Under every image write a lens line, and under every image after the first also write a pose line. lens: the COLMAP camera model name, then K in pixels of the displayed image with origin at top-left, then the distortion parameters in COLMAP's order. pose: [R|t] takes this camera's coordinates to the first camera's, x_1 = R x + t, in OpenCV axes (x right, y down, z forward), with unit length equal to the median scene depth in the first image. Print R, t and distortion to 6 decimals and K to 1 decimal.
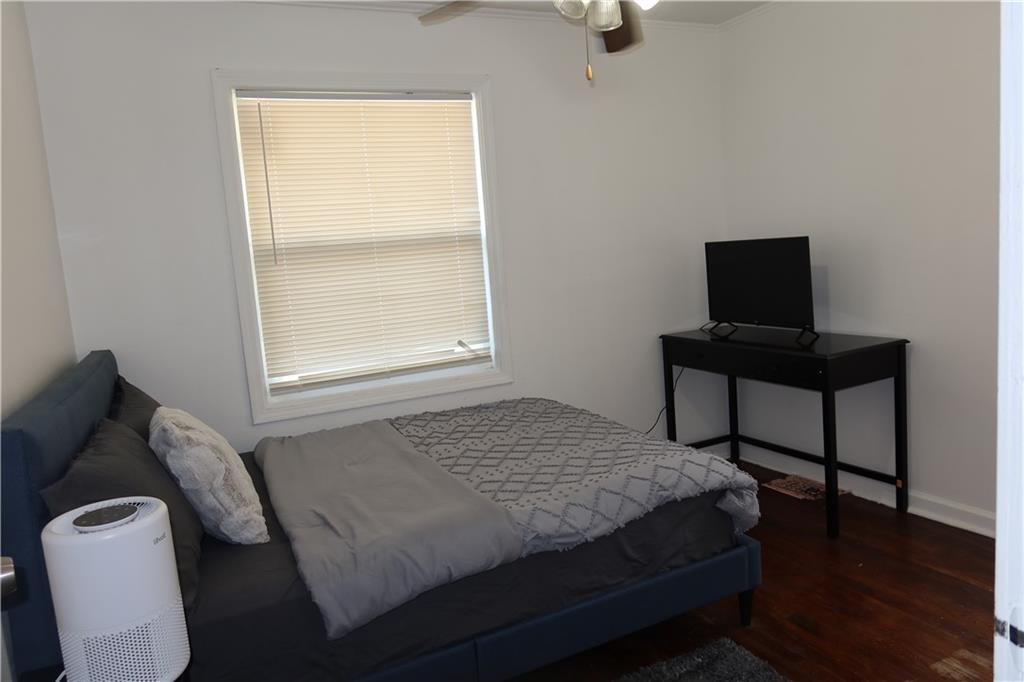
lens RADIAL K [[703.7, 0, 514.5], [0, 703.7, 332.4], [0, 0, 1]] dist [-0.021541, 0.003810]
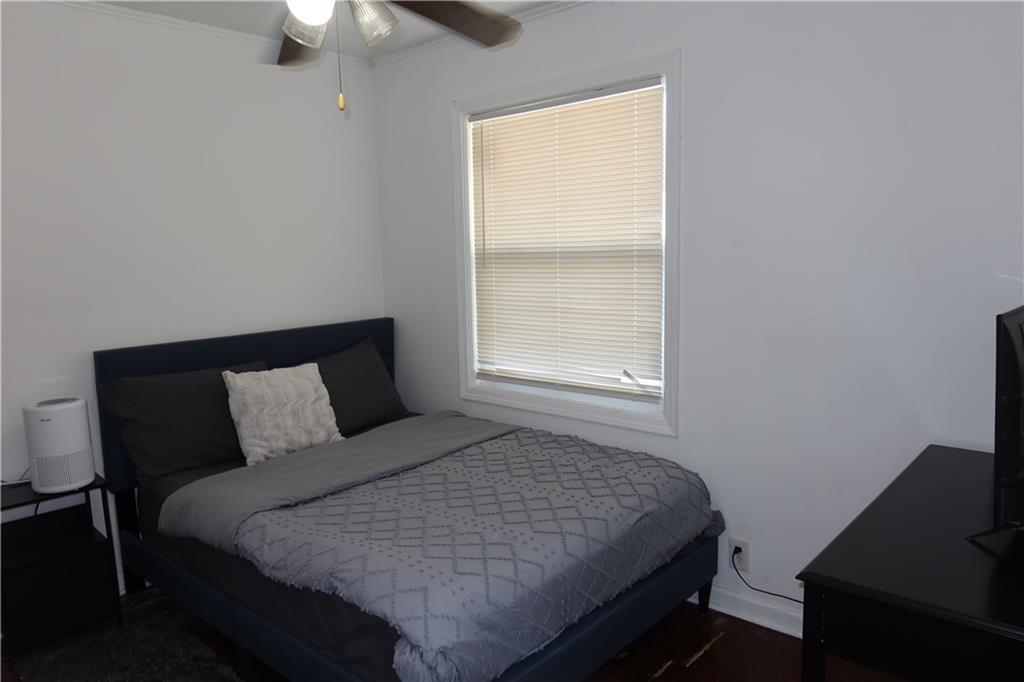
lens RADIAL K [[703.7, 0, 514.5], [0, 703.7, 332.4], [0, 0, 1]] dist [-0.021541, 0.003810]
pose [[0.395365, 0.177218, -0.901266, 0.658274], [-0.115459, 0.983017, 0.142643, -0.146038], [0.911239, 0.047663, 0.409112, 0.529782]]
